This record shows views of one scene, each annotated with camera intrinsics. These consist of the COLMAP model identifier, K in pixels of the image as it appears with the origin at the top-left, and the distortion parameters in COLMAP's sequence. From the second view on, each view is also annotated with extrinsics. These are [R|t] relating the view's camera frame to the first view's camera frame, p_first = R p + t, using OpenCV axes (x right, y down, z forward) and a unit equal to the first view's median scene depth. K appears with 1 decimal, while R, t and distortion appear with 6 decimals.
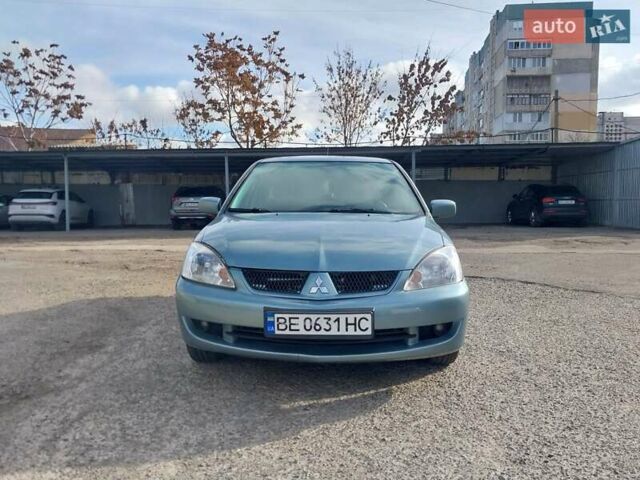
lens RADIAL K [[569.7, 0, 310.3], [0, 569.7, 242.7], [0, 0, 1]] dist [0.070889, -0.139061]
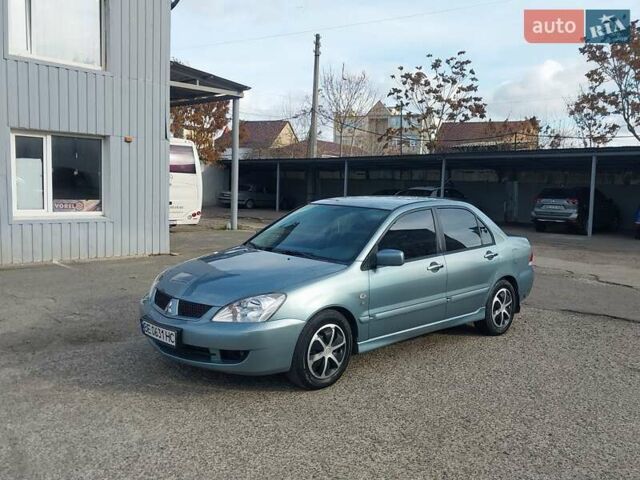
lens RADIAL K [[568.7, 0, 314.2], [0, 568.7, 260.9], [0, 0, 1]] dist [0.114602, -0.284717]
pose [[0.715039, 0.114399, -0.689660, 0.152619], [-0.076704, 0.993402, 0.085256, -0.023795], [0.694863, -0.008062, 0.719097, 0.020413]]
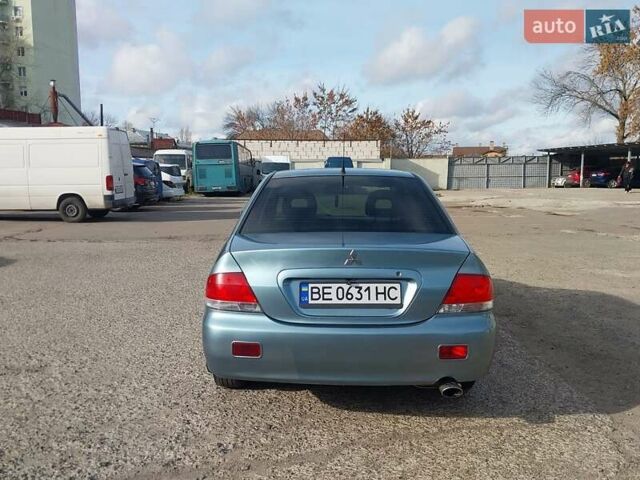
lens RADIAL K [[568.7, 0, 311.5], [0, 568.7, 236.8], [0, 0, 1]] dist [0.110510, -0.205233]
pose [[-0.999881, -0.008203, -0.013056, 0.018588], [-0.010378, 0.984261, 0.176415, -0.044221], [0.011403, 0.176529, -0.984229, 0.408118]]
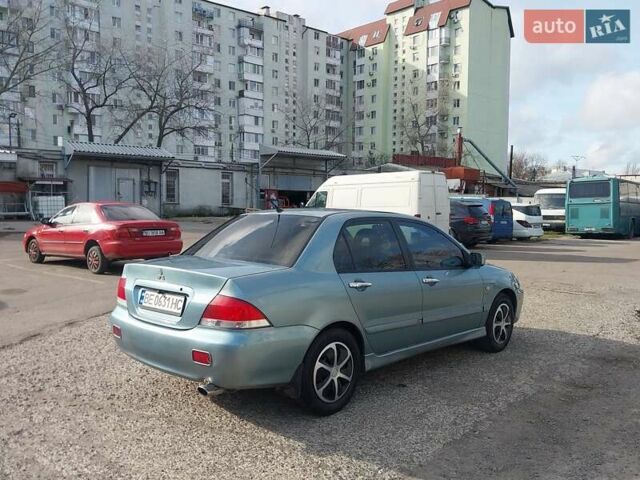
lens RADIAL K [[569.7, 0, 310.3], [0, 569.7, 242.7], [0, 0, 1]] dist [0.070889, -0.139061]
pose [[-0.748707, -0.056553, 0.660484, -0.127725], [0.025251, 0.993198, 0.113665, -0.044767], [-0.662420, 0.101780, -0.742186, 0.381891]]
